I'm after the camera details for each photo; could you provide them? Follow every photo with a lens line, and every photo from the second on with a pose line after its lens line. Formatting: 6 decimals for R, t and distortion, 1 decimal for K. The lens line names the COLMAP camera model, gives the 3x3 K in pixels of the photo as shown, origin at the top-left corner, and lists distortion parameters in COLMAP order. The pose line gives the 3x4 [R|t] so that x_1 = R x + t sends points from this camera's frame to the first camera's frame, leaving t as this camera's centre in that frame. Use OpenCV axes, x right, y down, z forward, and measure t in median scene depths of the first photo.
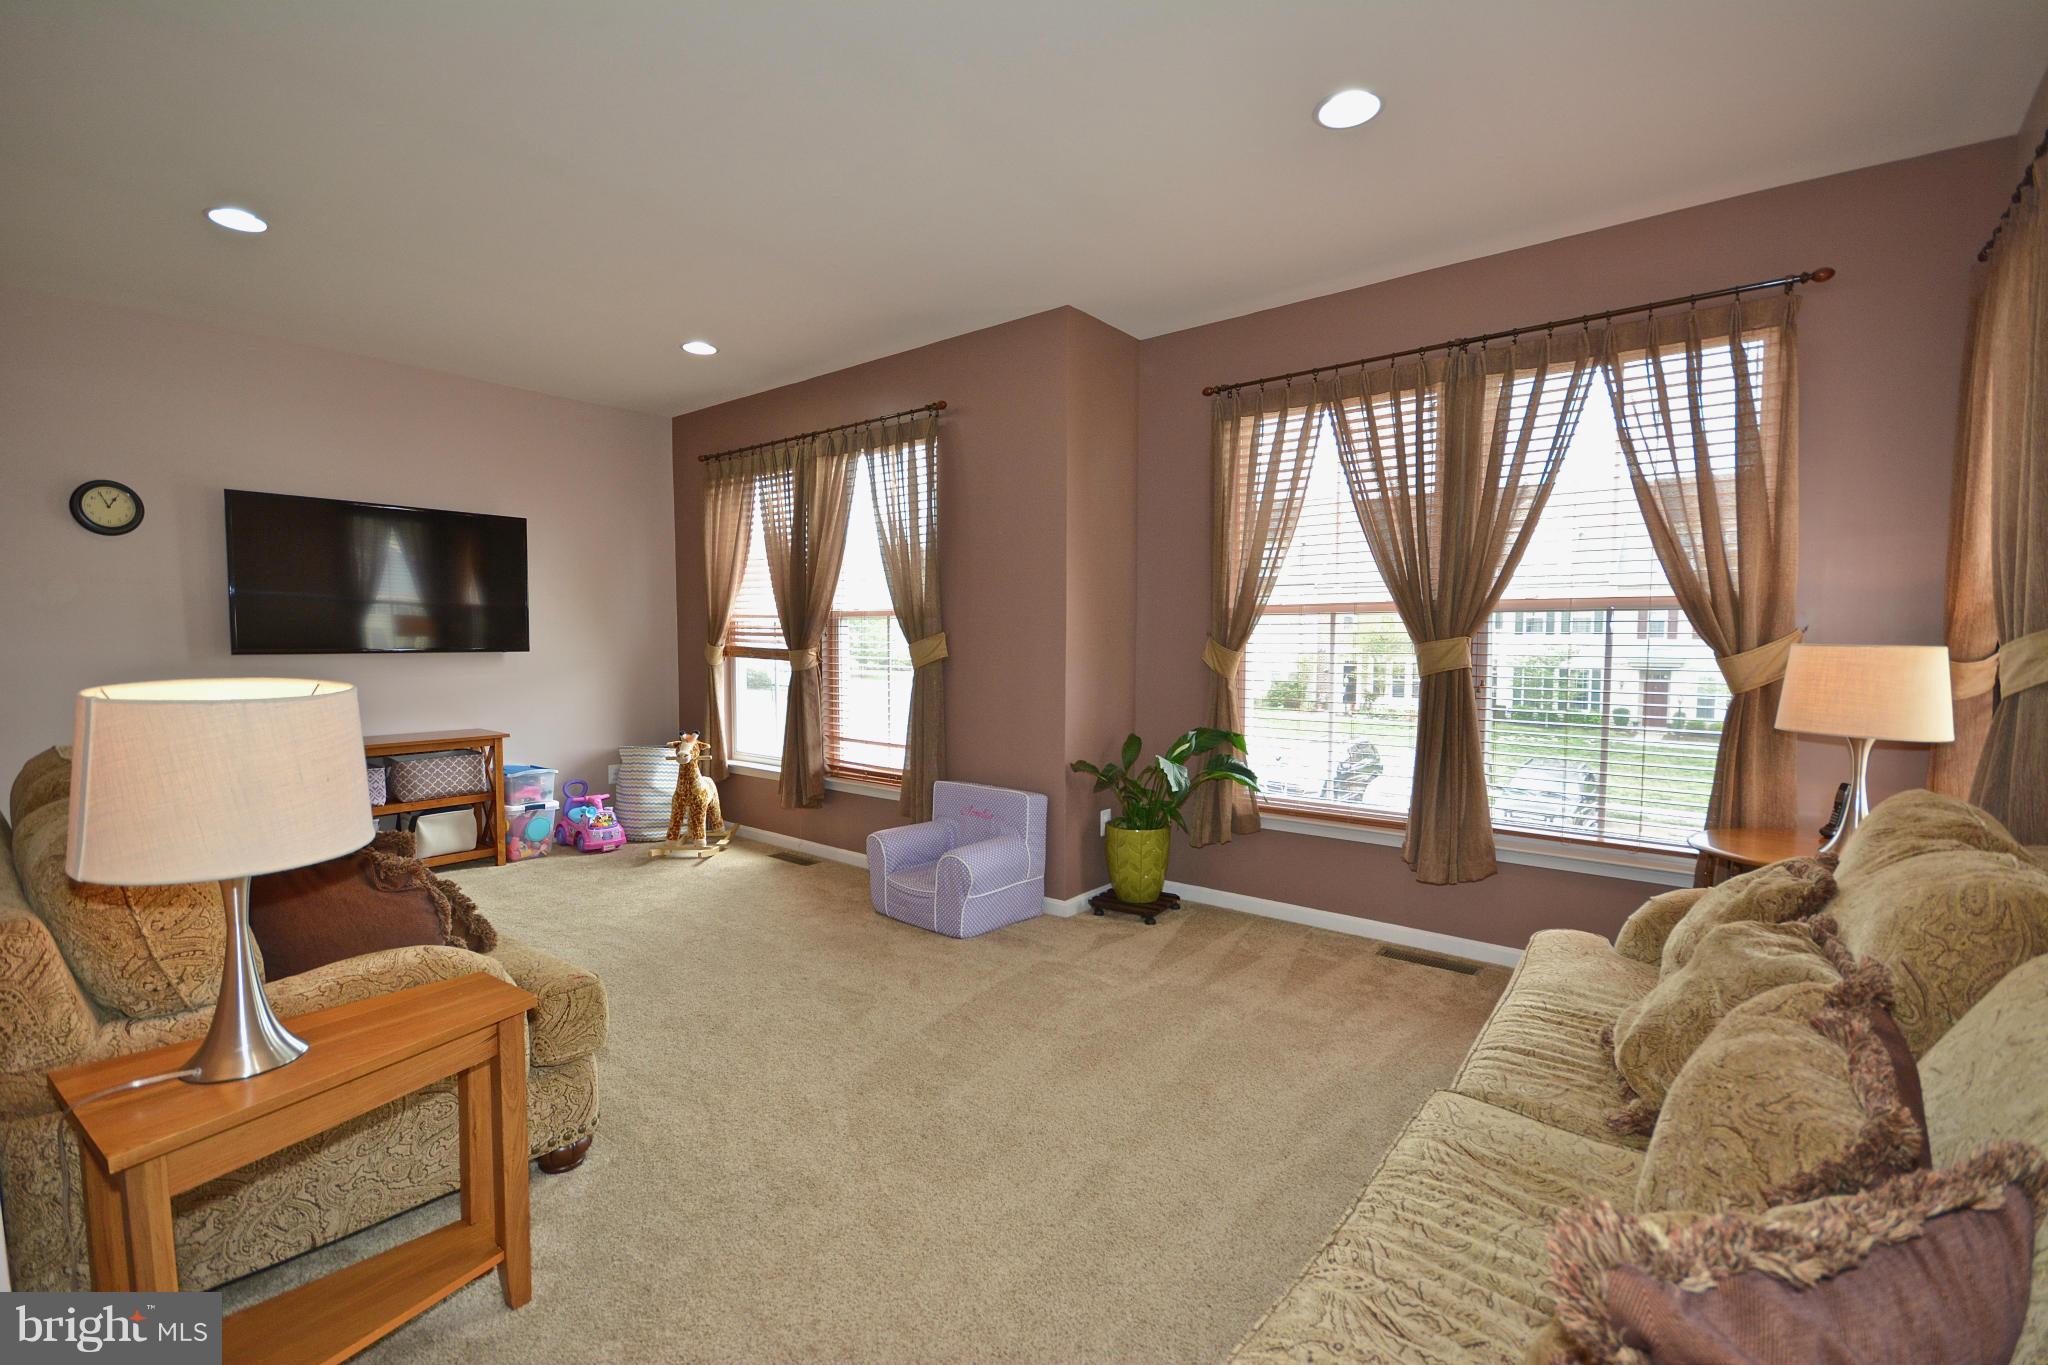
lens RADIAL K [[886.8, 0, 1021.1], [0, 886.8, 684.0], [0, 0, 1]] dist [-0.000545, -0.000051]
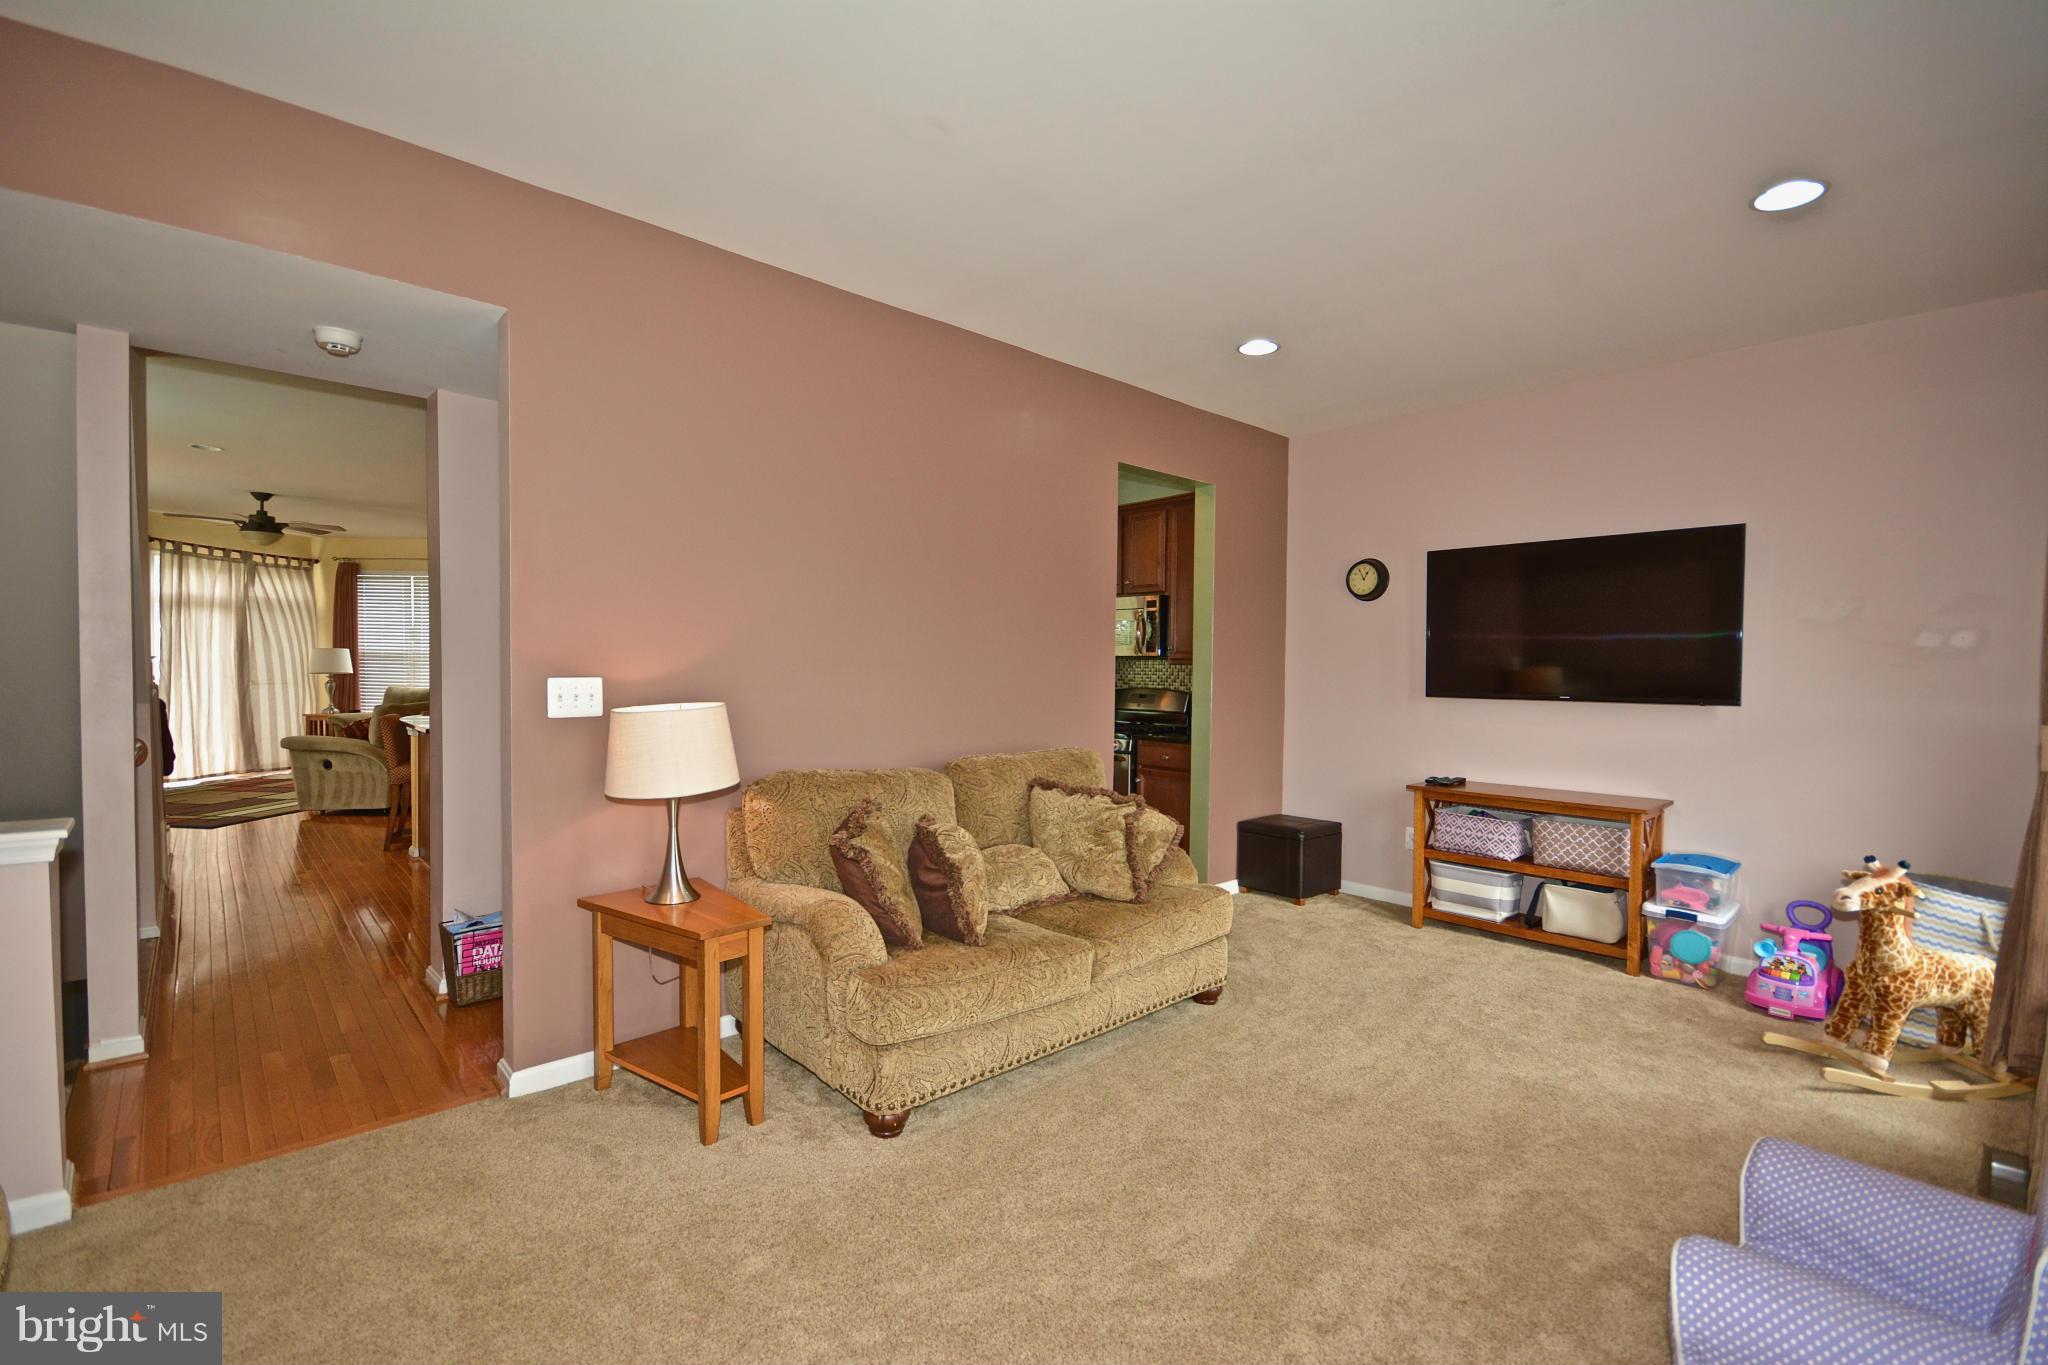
lens RADIAL K [[886.8, 0, 1028.4], [0, 886.8, 681.3], [0, 0, 1]] dist [-0.000545, -0.000051]
pose [[-0.111081, 0.009697, -0.993764, 0.263337], [-0.067823, 0.997547, 0.017315, -0.034192], [0.991494, 0.069324, -0.110151, 0.564307]]
